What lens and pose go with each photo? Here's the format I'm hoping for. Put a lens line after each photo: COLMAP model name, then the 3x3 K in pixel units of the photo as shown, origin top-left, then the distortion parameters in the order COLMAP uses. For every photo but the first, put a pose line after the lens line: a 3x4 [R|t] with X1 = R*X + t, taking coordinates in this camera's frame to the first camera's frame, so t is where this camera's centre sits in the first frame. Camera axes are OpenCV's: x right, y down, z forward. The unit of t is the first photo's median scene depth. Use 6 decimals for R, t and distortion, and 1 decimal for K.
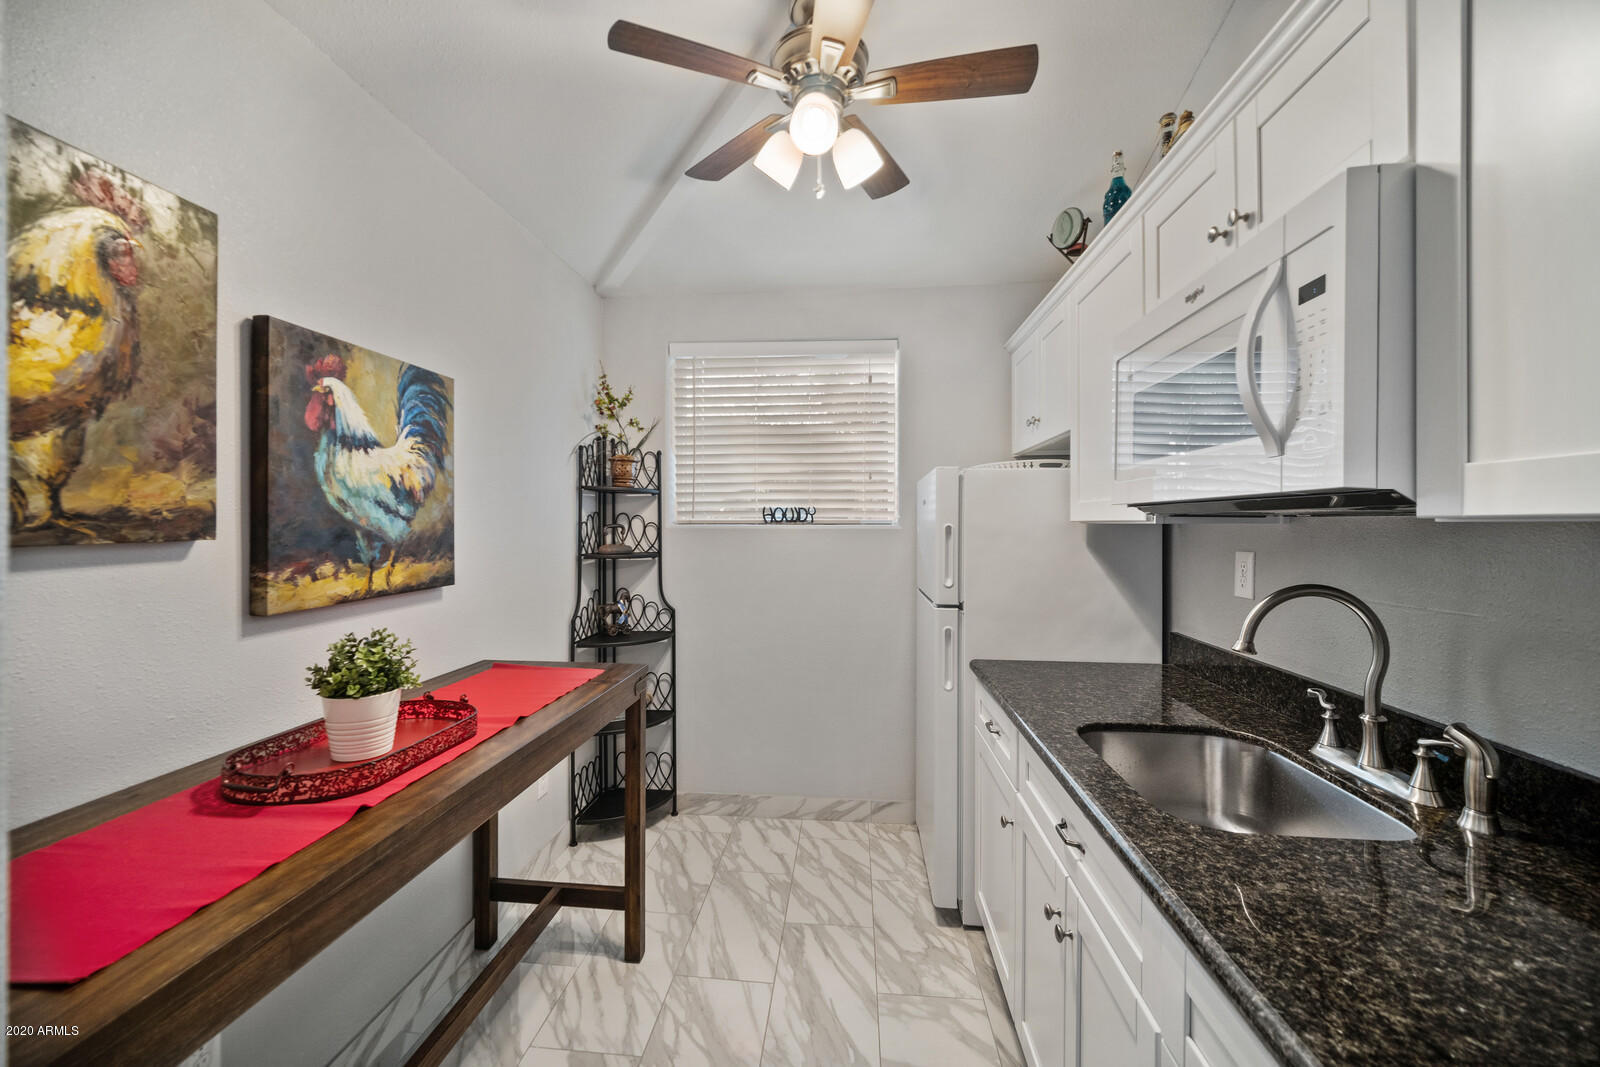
lens RADIAL K [[639.8, 0, 791.3], [0, 639.8, 532.3], [0, 0, 1]] dist [-0.006361, 0.001393]
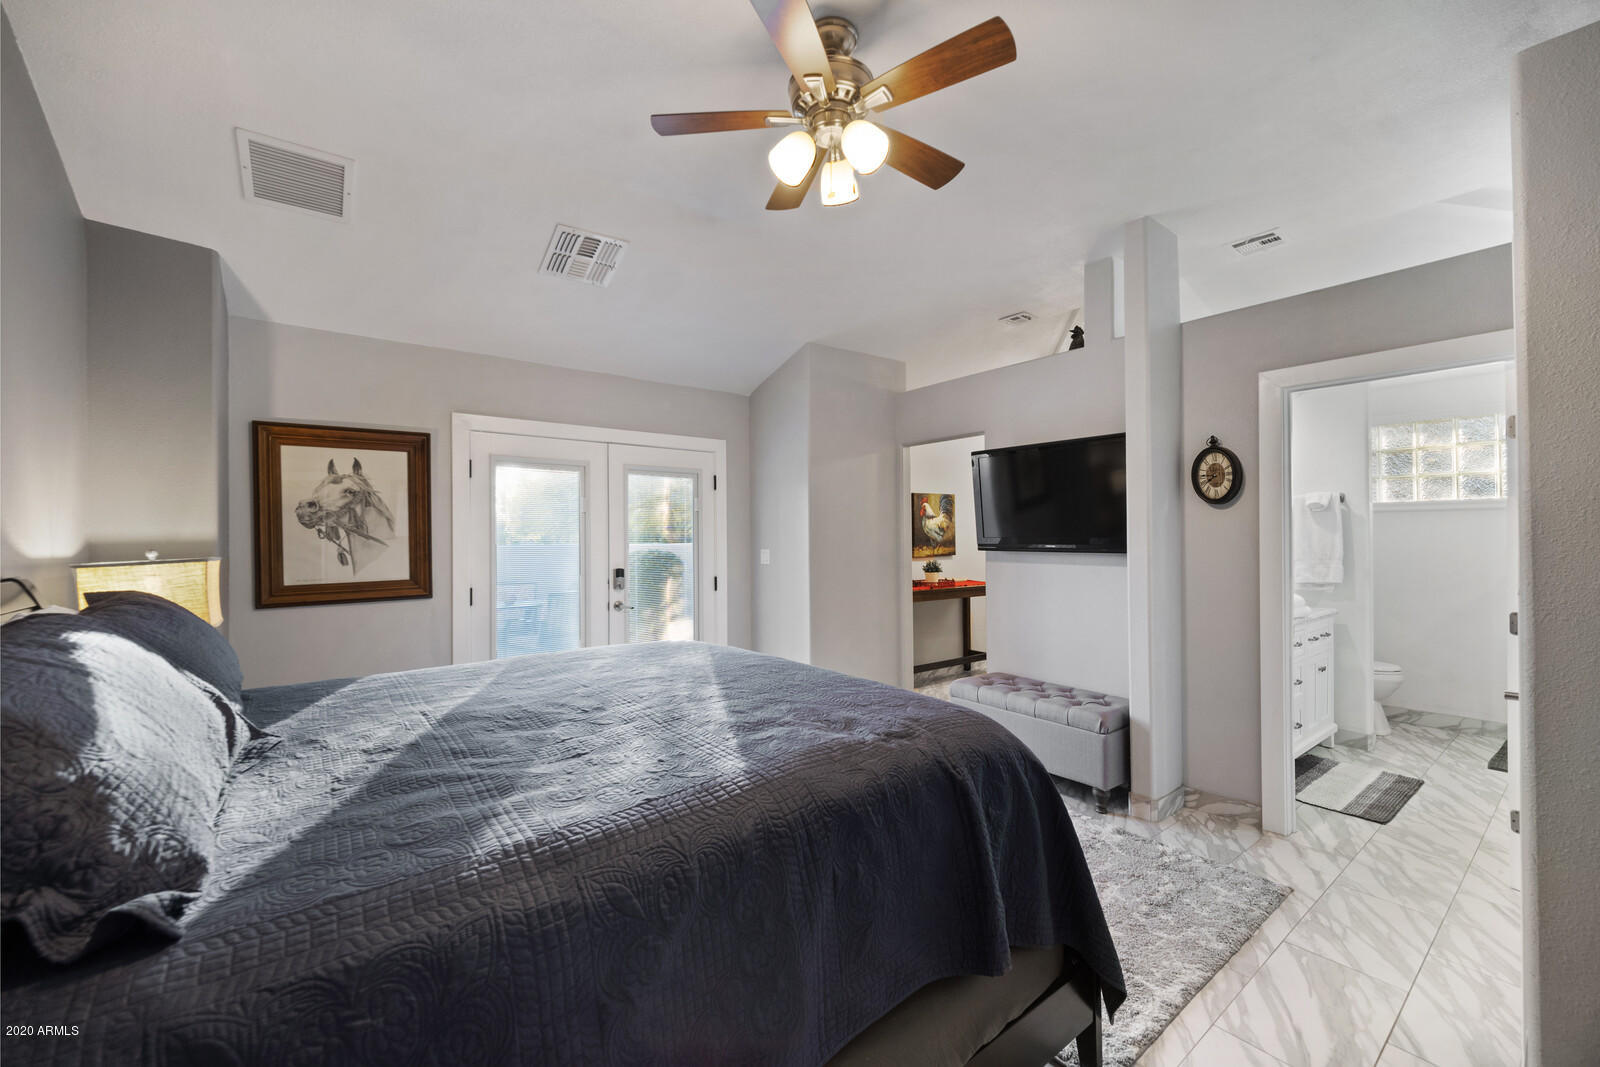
lens RADIAL K [[639.8, 0, 799.8], [0, 639.8, 534.0], [0, 0, 1]] dist [-0.006361, 0.001393]
pose [[0.683384, -0.009244, -0.730001, 1.554197], [0.008773, 0.999952, -0.004449, -0.022937], [0.730007, -0.003364, 0.683432, -2.158691]]
